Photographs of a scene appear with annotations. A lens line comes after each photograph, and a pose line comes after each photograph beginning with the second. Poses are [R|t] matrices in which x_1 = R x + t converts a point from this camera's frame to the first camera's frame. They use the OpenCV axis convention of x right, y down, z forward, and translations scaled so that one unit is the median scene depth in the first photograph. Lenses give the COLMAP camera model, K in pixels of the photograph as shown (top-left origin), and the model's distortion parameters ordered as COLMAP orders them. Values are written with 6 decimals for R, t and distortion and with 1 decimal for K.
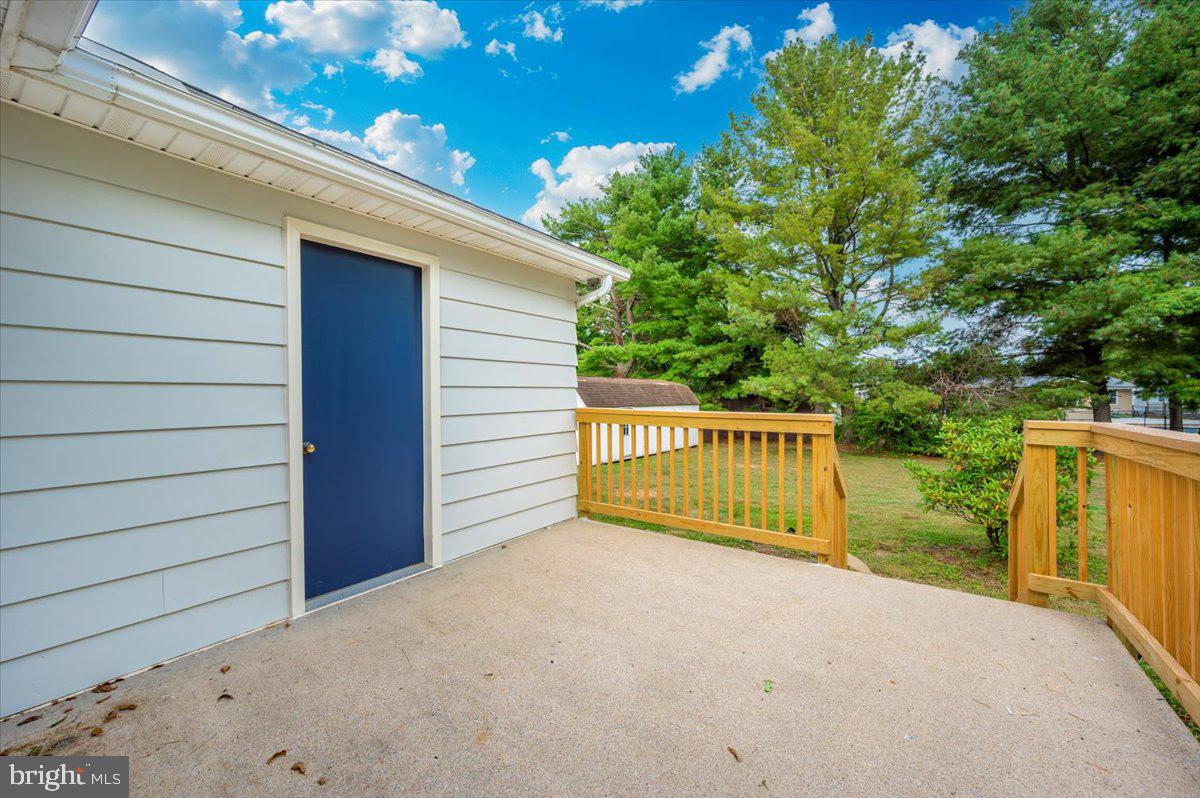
lens RADIAL K [[473.9, 0, 604.2], [0, 473.9, 394.7], [0, 0, 1]] dist [-0.000811, -0.000080]
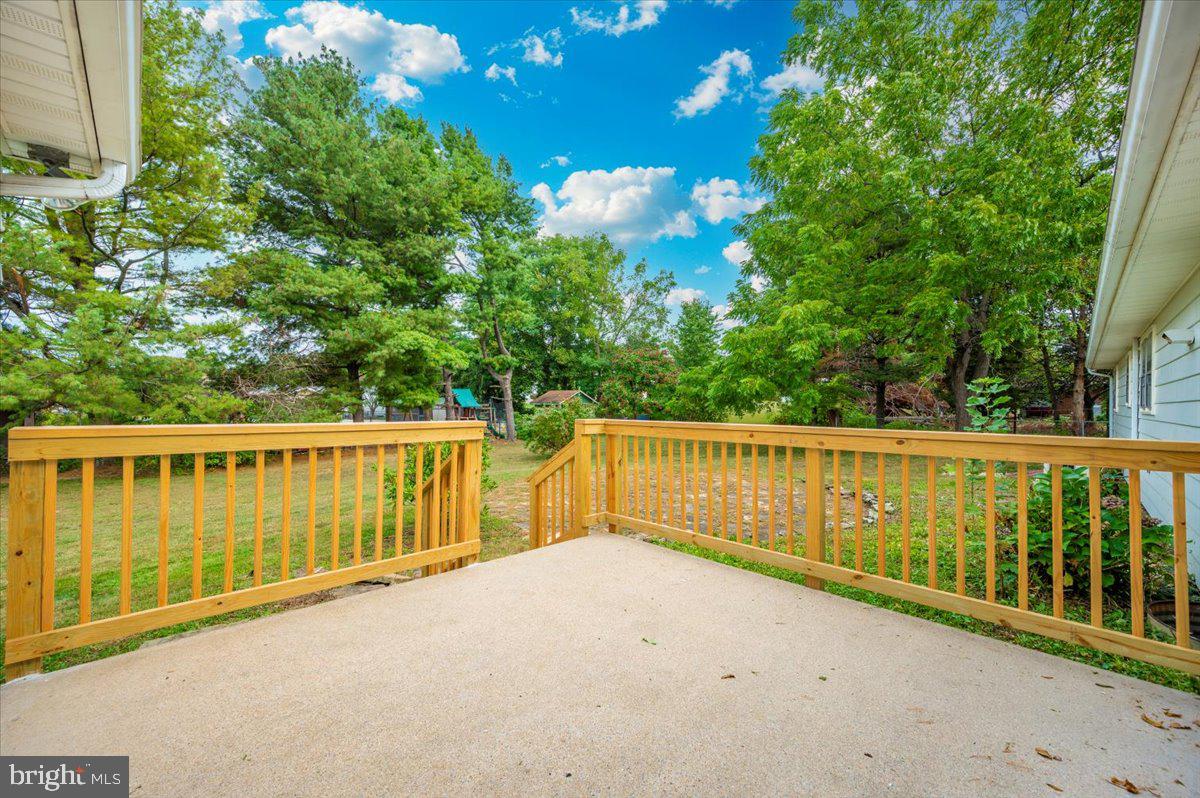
lens RADIAL K [[473.9, 0, 604.6], [0, 473.9, 398.0], [0, 0, 1]] dist [-0.000811, -0.000080]
pose [[0.189722, 0.012500, 0.981758, -0.105861], [-0.004267, 0.999920, -0.011907, 0.000565], [-0.981828, -0.001930, 0.189761, 0.106447]]
